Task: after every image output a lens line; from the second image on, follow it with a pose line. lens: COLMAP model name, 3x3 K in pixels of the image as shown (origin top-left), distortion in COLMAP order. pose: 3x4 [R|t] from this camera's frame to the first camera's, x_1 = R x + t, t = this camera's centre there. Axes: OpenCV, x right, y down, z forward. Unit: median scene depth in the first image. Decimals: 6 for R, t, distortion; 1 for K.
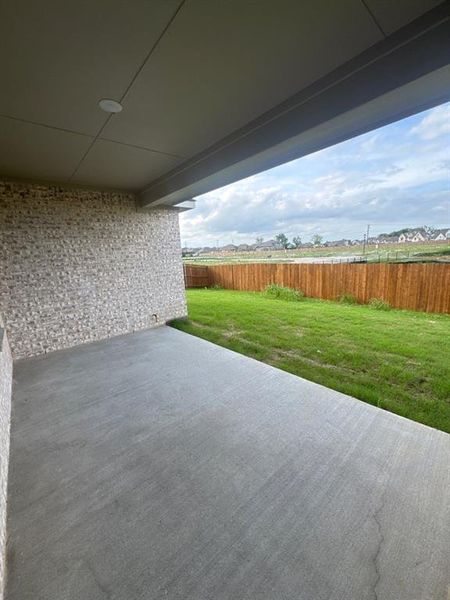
lens RADIAL K [[242.2, 0, 227.4], [0, 242.2, 298.4], [0, 0, 1]] dist [-0.004293, 0.000489]
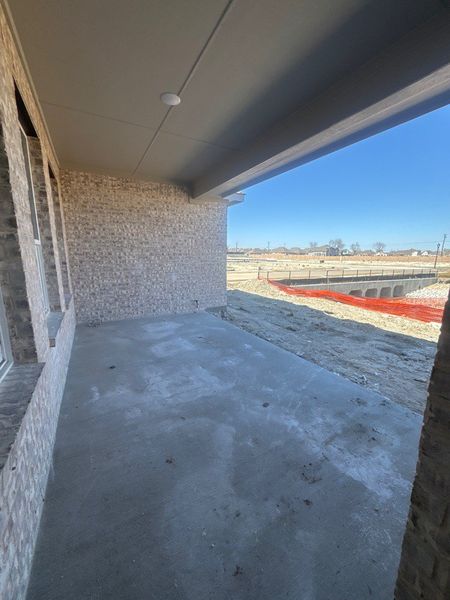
lens RADIAL K [[242.2, 0, 225.7], [0, 242.2, 298.4], [0, 0, 1]] dist [-0.004293, 0.000489]
pose [[0.976358, 0.099448, -0.191924, 0.035485], [-0.100200, 0.994950, 0.005811, 0.045126], [0.191533, 0.013558, 0.981393, -0.020697]]
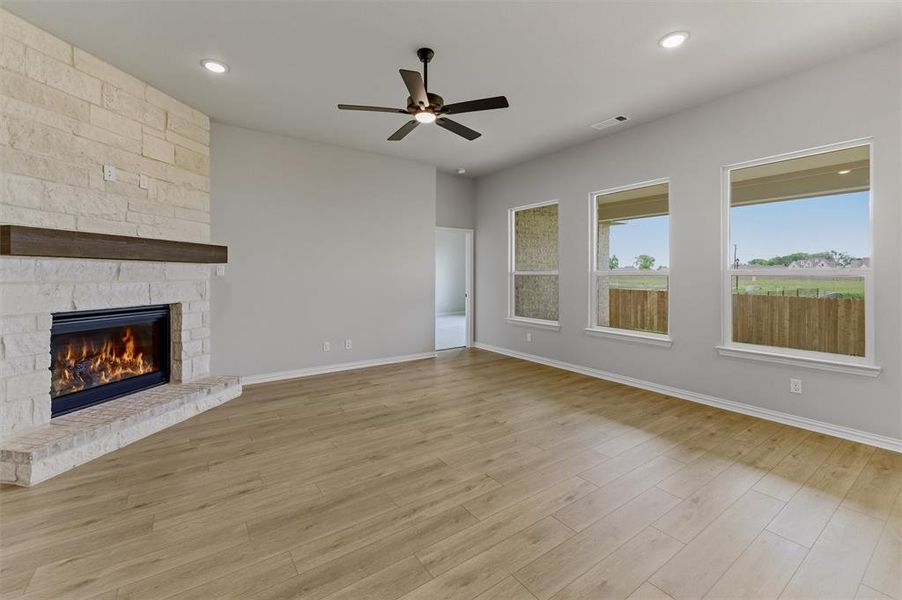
lens RADIAL K [[383.6, 0, 458.5], [0, 383.6, 278.6], [0, 0, 1]] dist [-0.001615, 0.001358]
pose [[0.993009, 0.063302, -0.099630, -0.786976], [-0.079426, 0.982711, -0.167242, 0.197520], [0.087321, 0.173986, 0.980869, -0.668271]]
